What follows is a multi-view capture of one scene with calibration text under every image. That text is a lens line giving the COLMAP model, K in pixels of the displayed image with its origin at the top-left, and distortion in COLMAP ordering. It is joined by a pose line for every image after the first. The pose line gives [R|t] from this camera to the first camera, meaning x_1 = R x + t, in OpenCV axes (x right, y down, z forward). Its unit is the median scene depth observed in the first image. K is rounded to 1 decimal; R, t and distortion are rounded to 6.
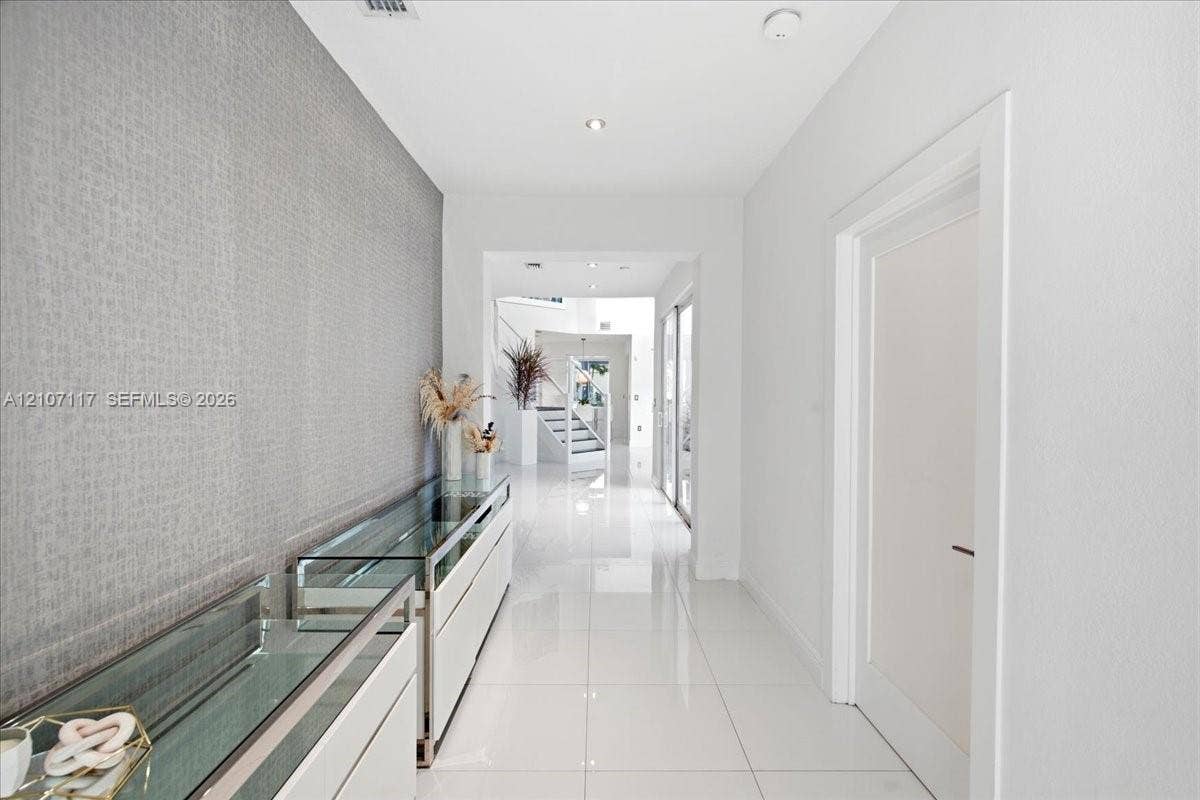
lens RADIAL K [[569.3, 0, 592.2], [0, 569.3, 393.7], [0, 0, 1]] dist [0.003839, 0.001157]
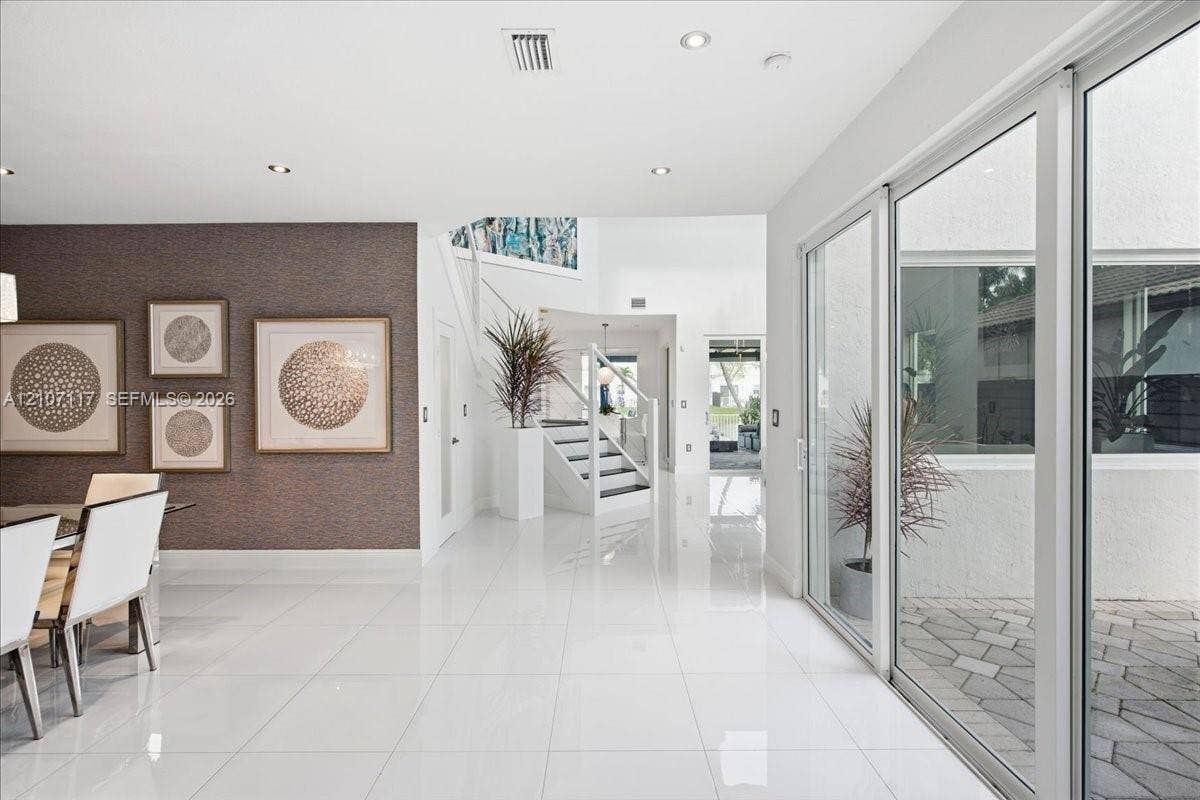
lens RADIAL K [[569.3, 0, 600.4], [0, 569.3, 397.2], [0, 0, 1]] dist [0.003839, 0.001157]
pose [[0.999934, -0.010326, 0.005012, -0.036687], [0.010327, 0.999947, -0.000118, -0.003751], [-0.005011, 0.000170, 0.999987, 0.375101]]
